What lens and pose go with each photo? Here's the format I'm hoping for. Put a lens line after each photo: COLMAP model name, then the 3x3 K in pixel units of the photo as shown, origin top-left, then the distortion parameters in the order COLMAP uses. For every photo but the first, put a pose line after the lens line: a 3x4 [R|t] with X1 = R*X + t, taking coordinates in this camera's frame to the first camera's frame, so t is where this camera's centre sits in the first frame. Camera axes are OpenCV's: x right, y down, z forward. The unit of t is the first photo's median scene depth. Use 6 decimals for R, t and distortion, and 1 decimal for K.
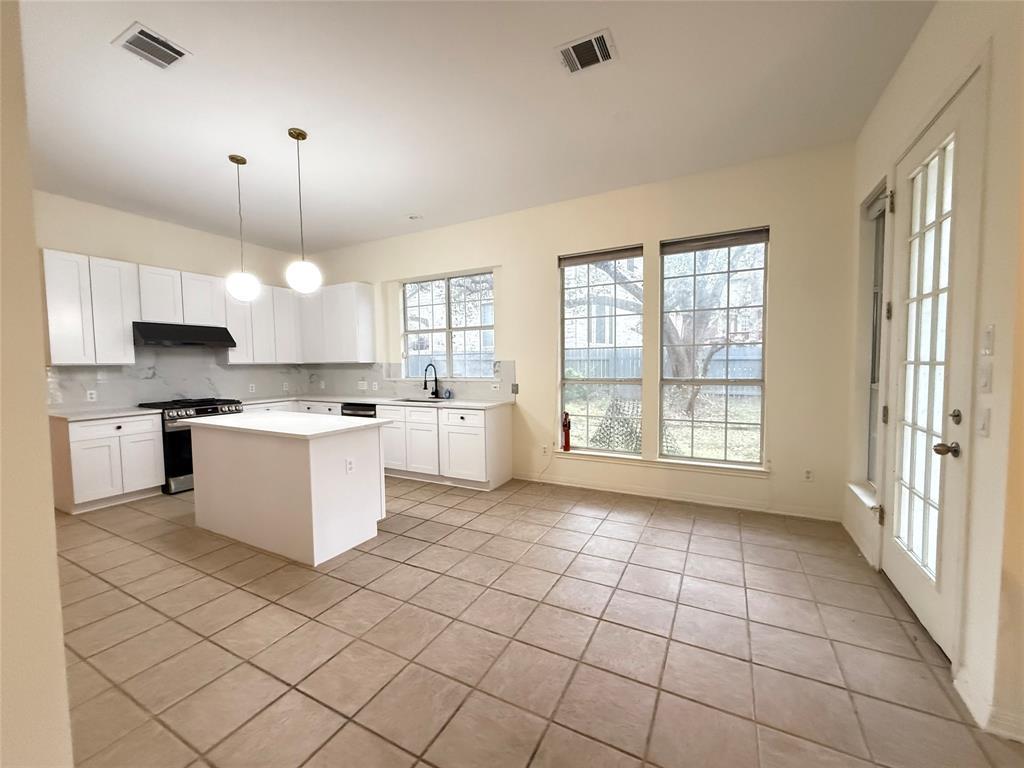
lens RADIAL K [[408.7, 0, 510.4], [0, 408.7, 385.9], [0, 0, 1]] dist [0.000613, 0.000220]
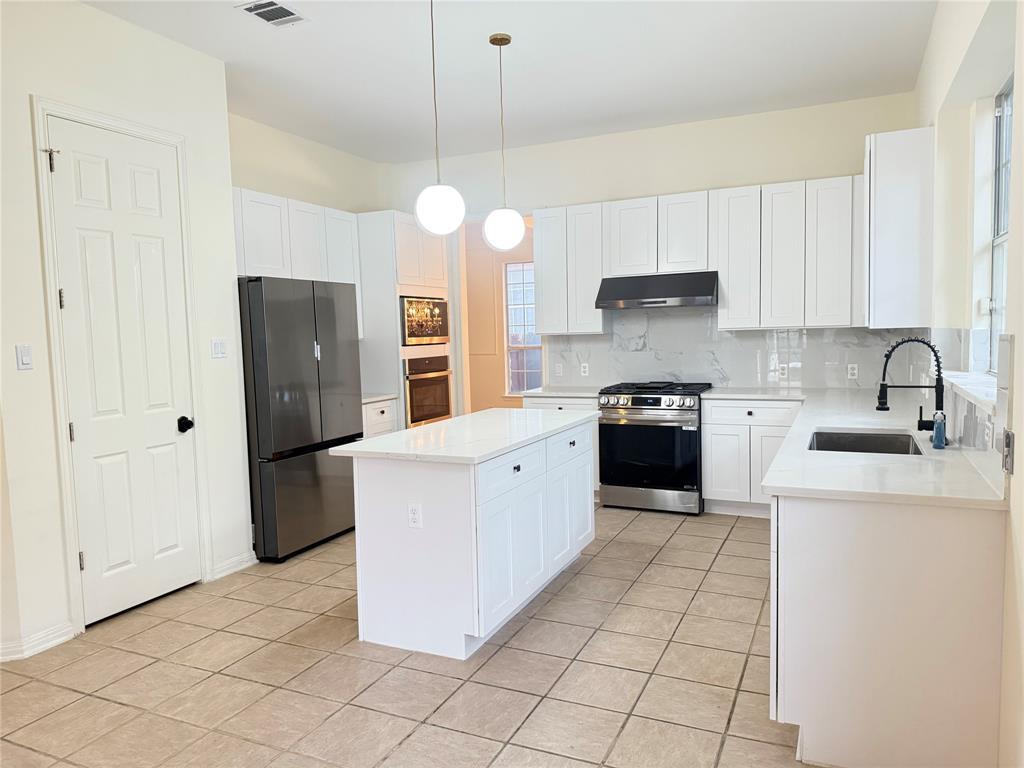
lens RADIAL K [[719.5, 0, 505.1], [0, 719.5, 385.1], [0, 0, 1]] dist [0.090889, -0.100109]
pose [[0.046367, 0.086601, -0.995164, 0.398657], [-0.029840, 0.995910, 0.085275, -0.056209], [0.998479, 0.025742, 0.048761, 0.639972]]
